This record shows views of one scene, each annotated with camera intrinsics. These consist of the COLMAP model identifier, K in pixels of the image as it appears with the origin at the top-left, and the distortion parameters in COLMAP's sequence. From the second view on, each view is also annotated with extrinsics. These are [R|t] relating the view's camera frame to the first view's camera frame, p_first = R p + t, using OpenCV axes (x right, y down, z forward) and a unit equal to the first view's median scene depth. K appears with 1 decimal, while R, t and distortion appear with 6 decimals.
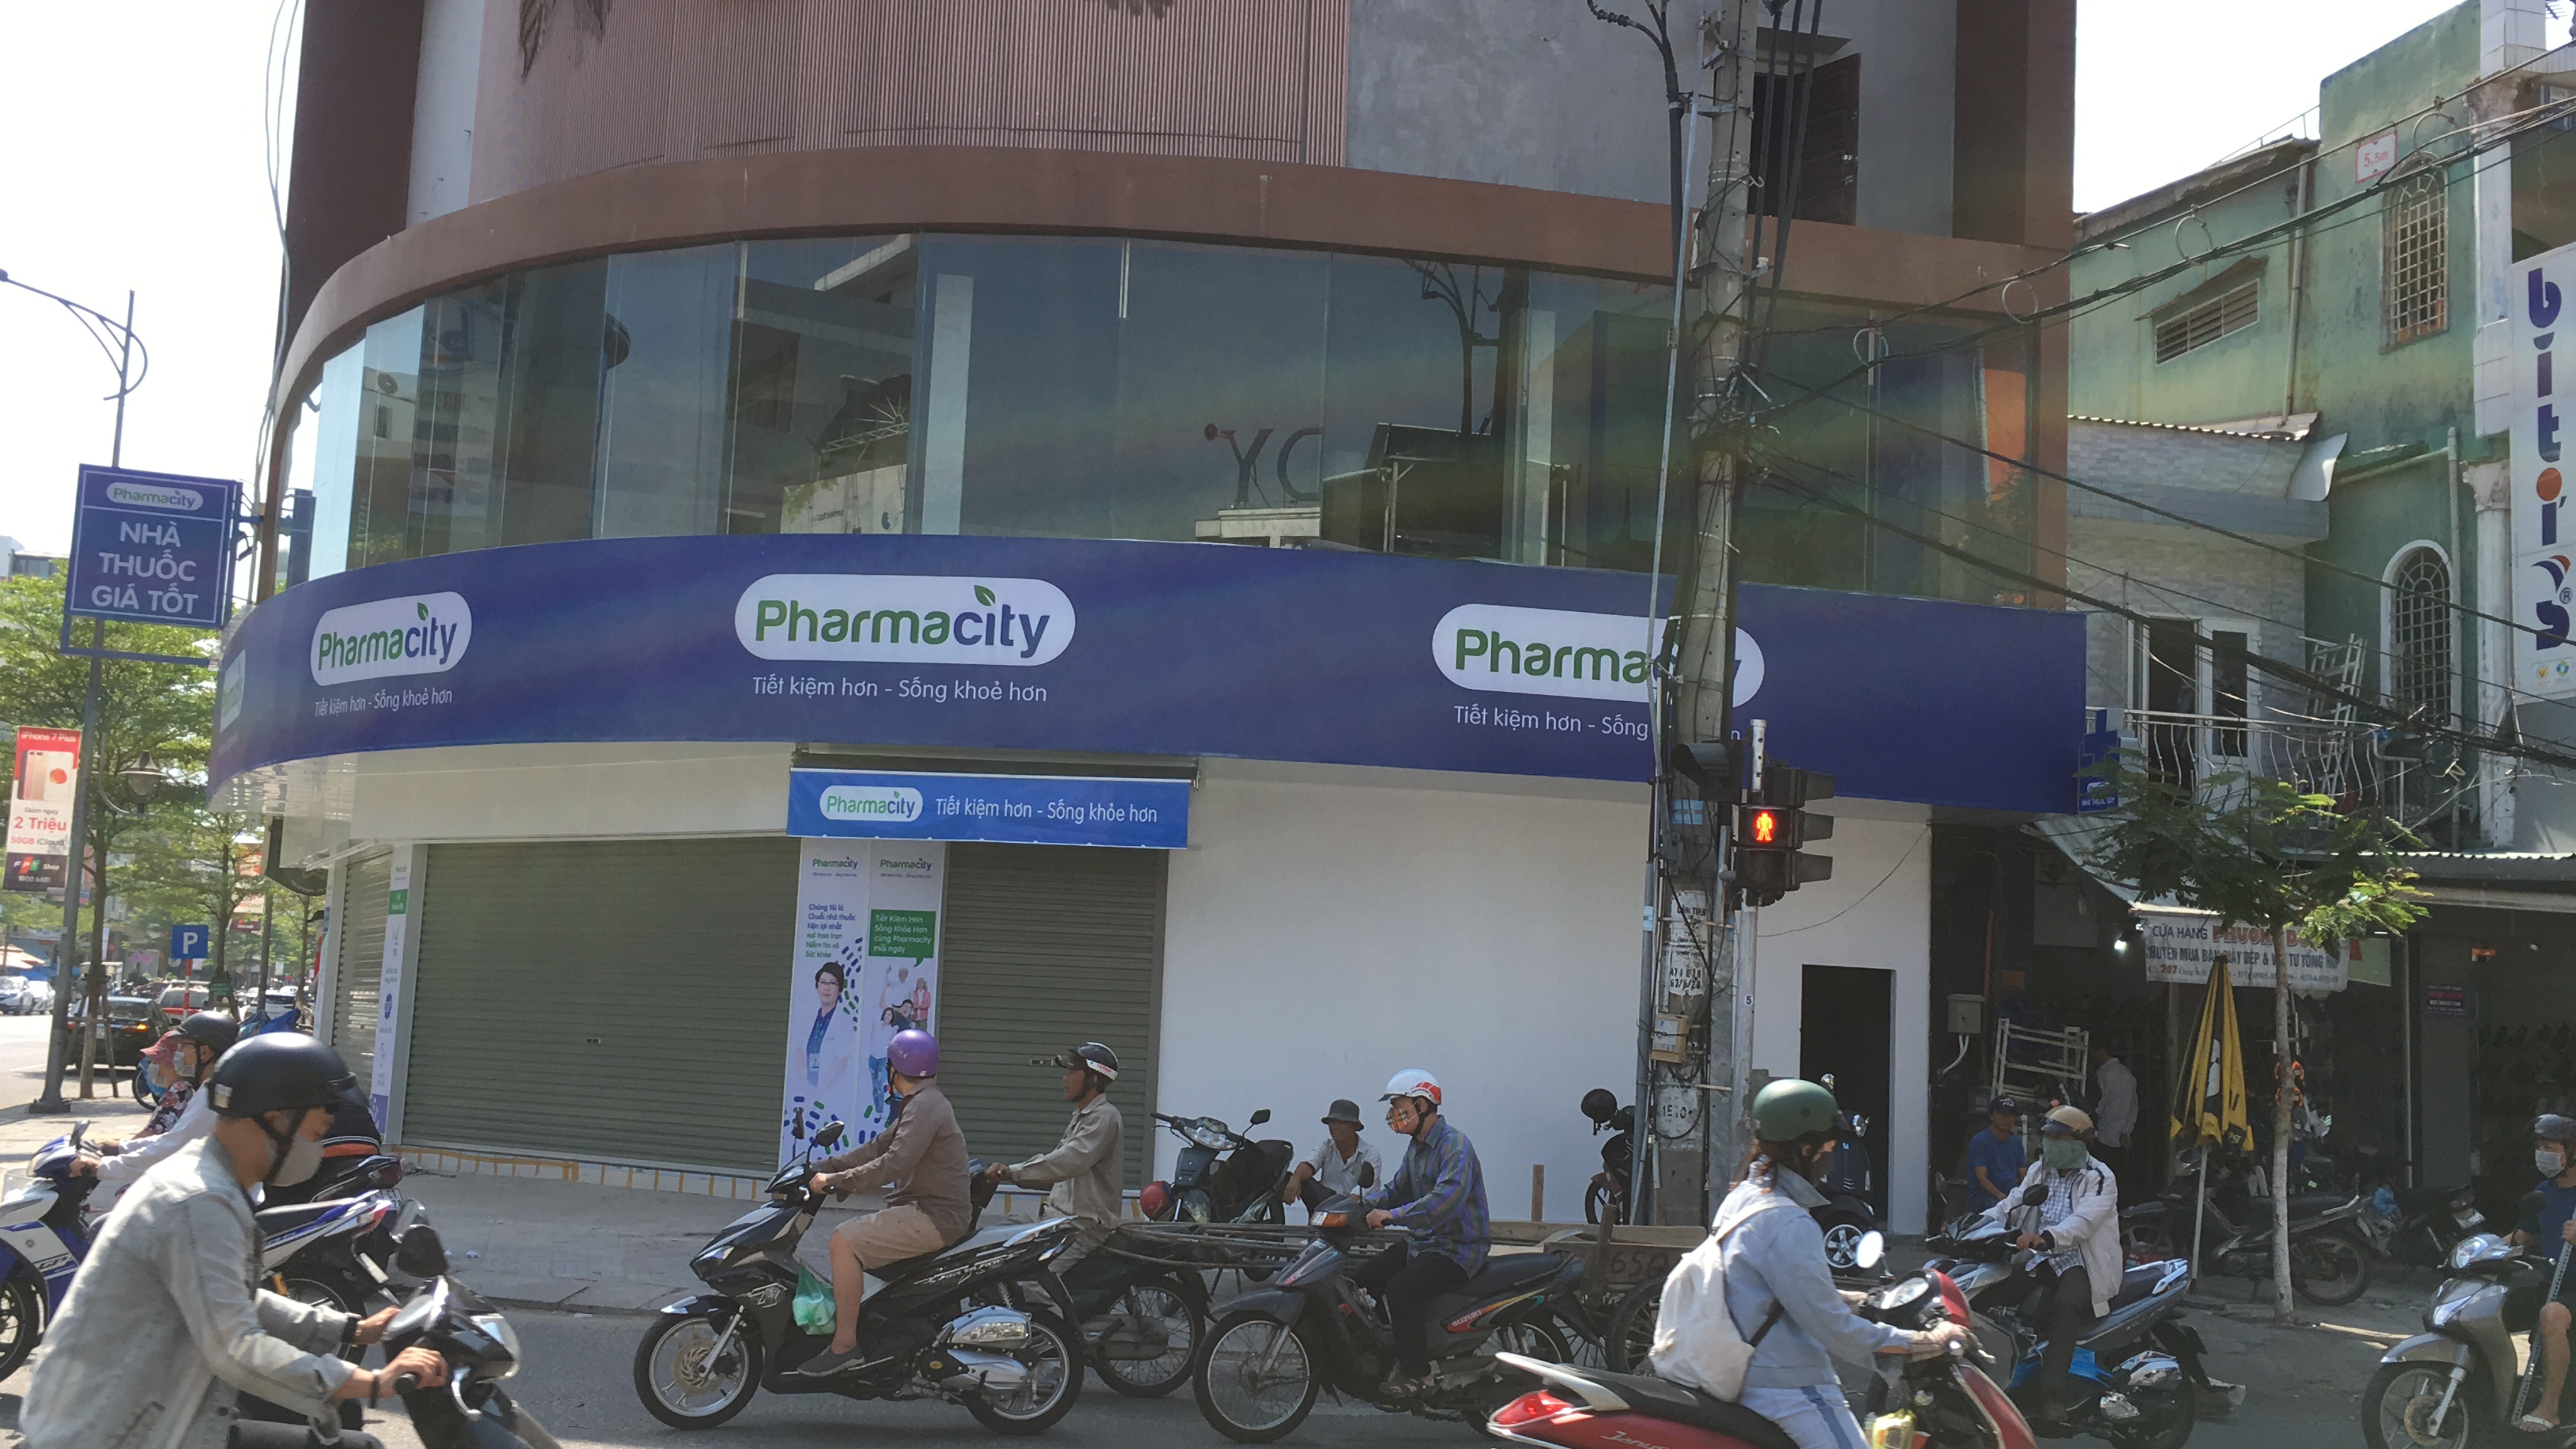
lens RADIAL K [[2591.5, 0, 1288.0], [0, 2591.5, 724.5], [0, 0, 1]] dist [0.050092, -0.001475]
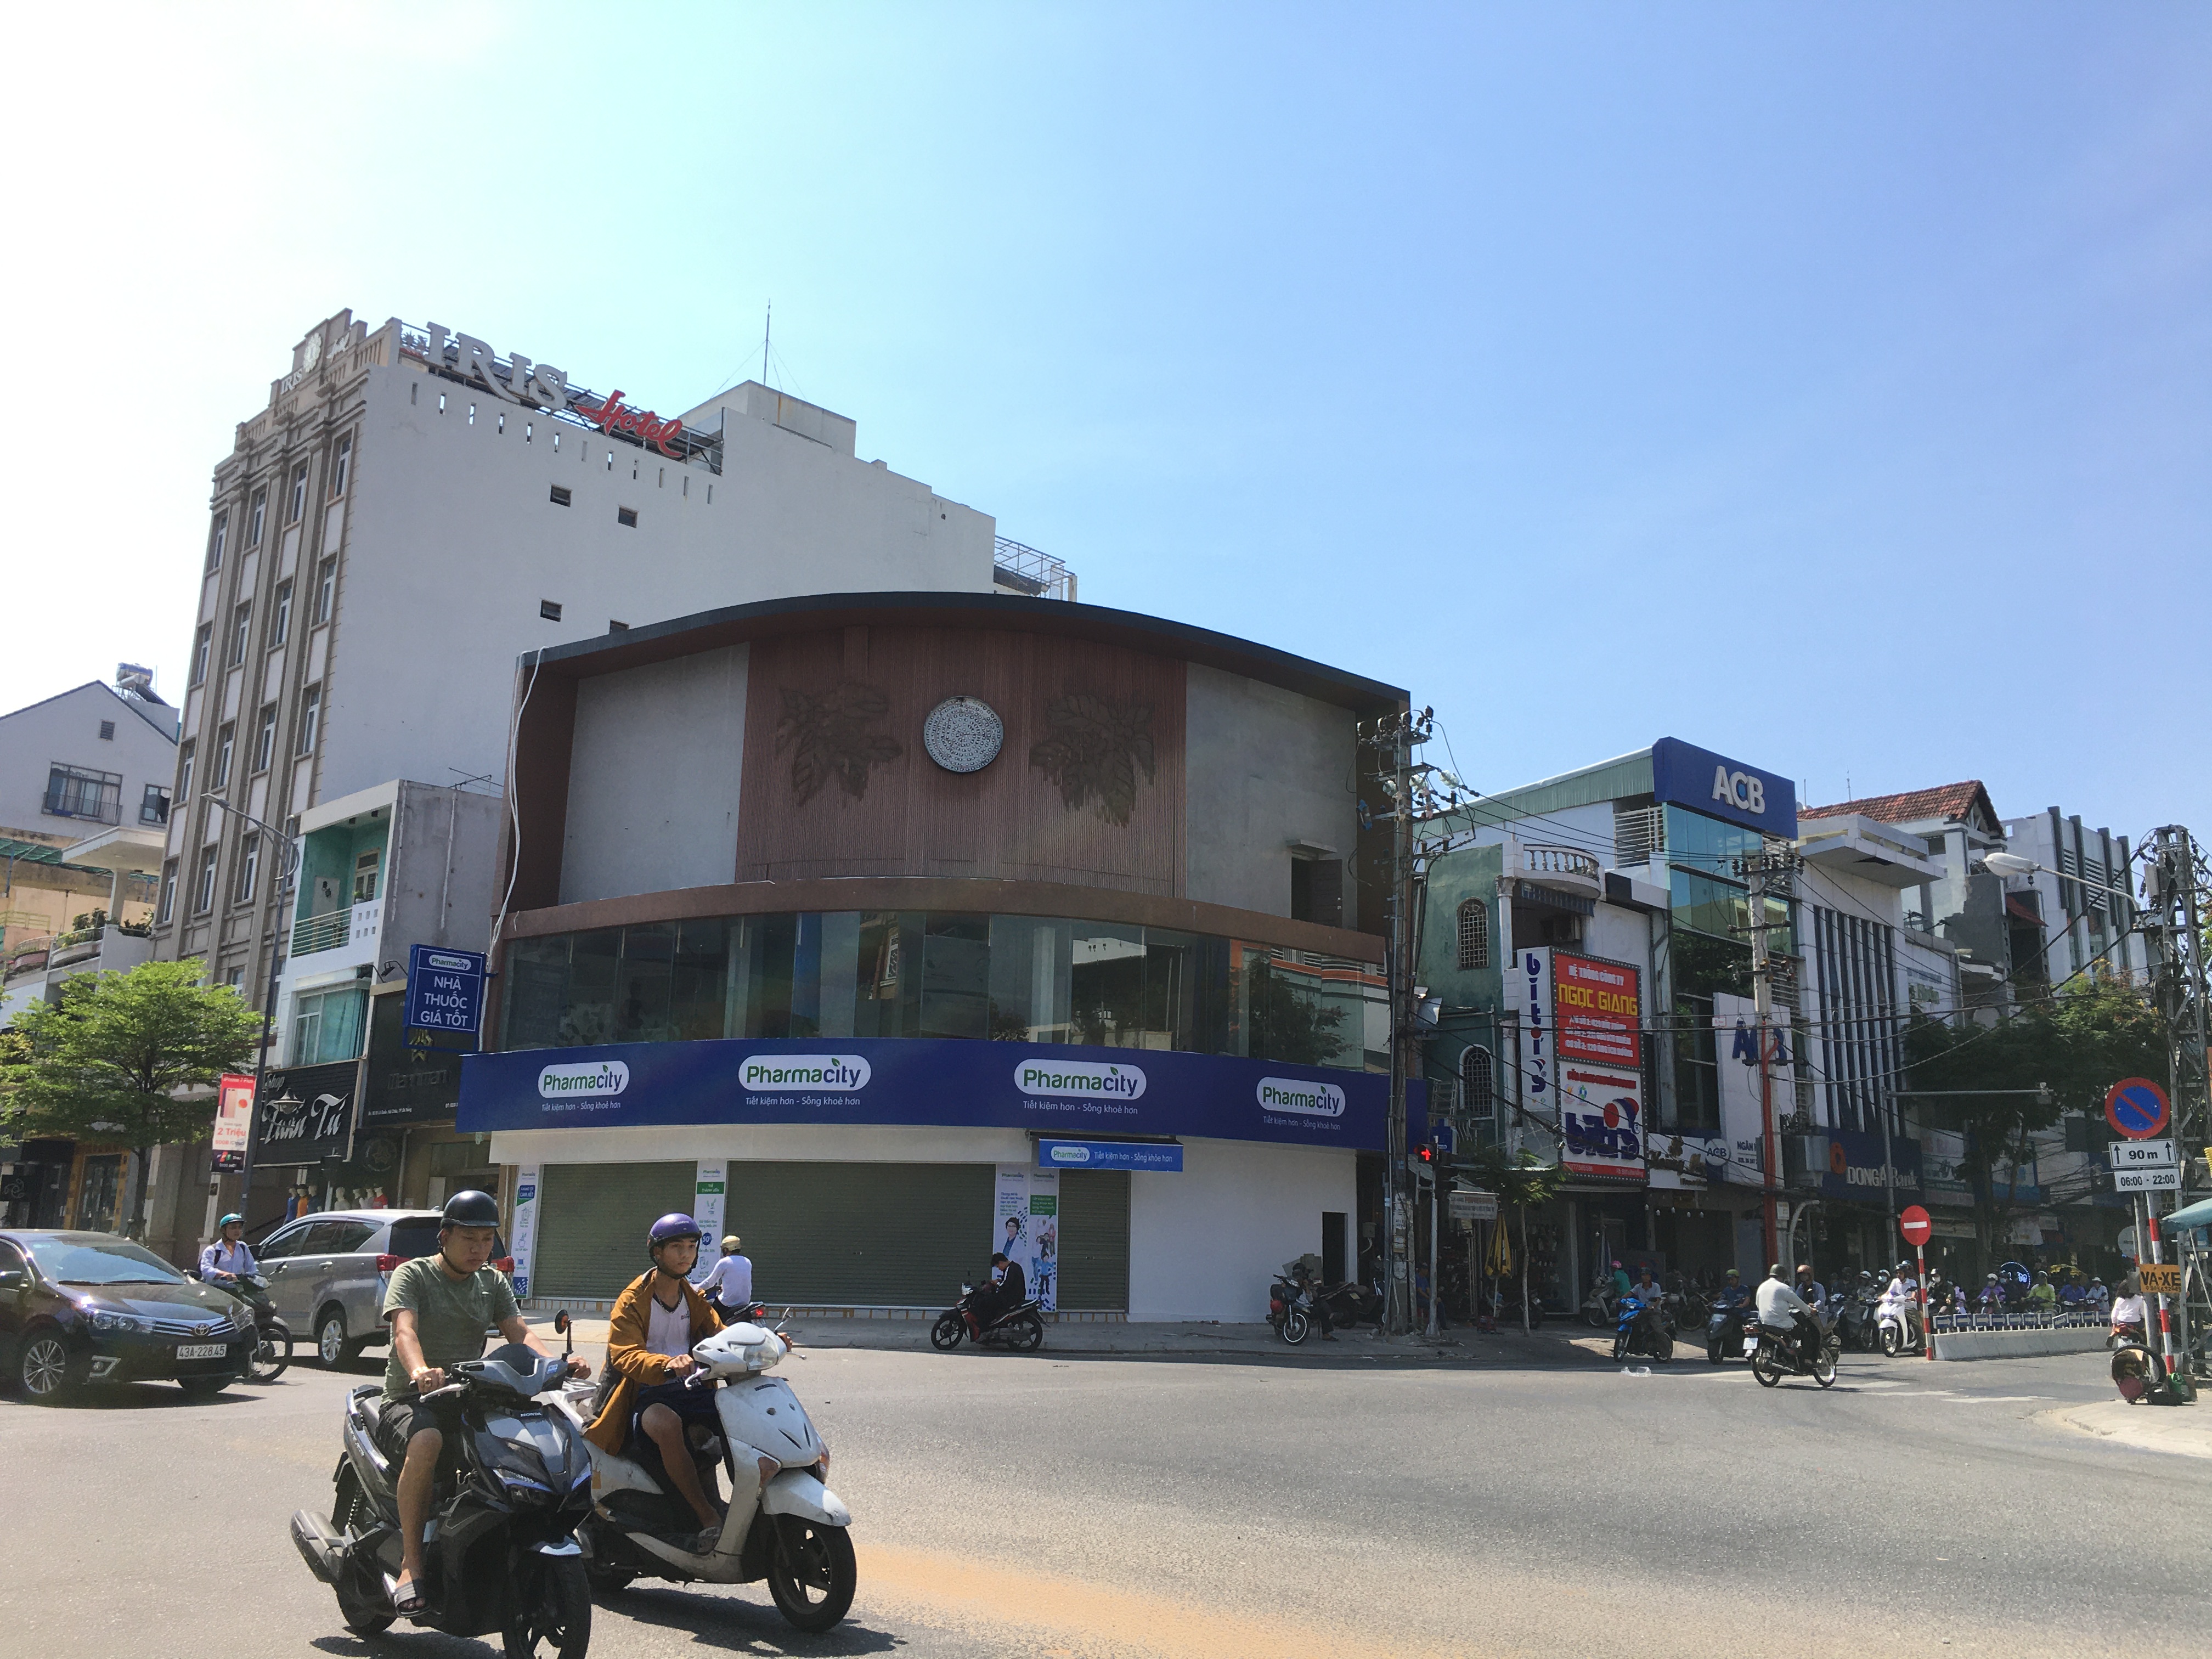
lens RADIAL K [[1874.4, 0, 1106.0], [0, 1874.4, 829.5], [0, 0, 1]] dist [0.041967, -0.003081]
pose [[0.873935, 0.083180, 0.478871, -0.898157], [-0.041140, 0.994371, -0.097642, -0.092457], [-0.484298, 0.065632, 0.872438, -0.539582]]
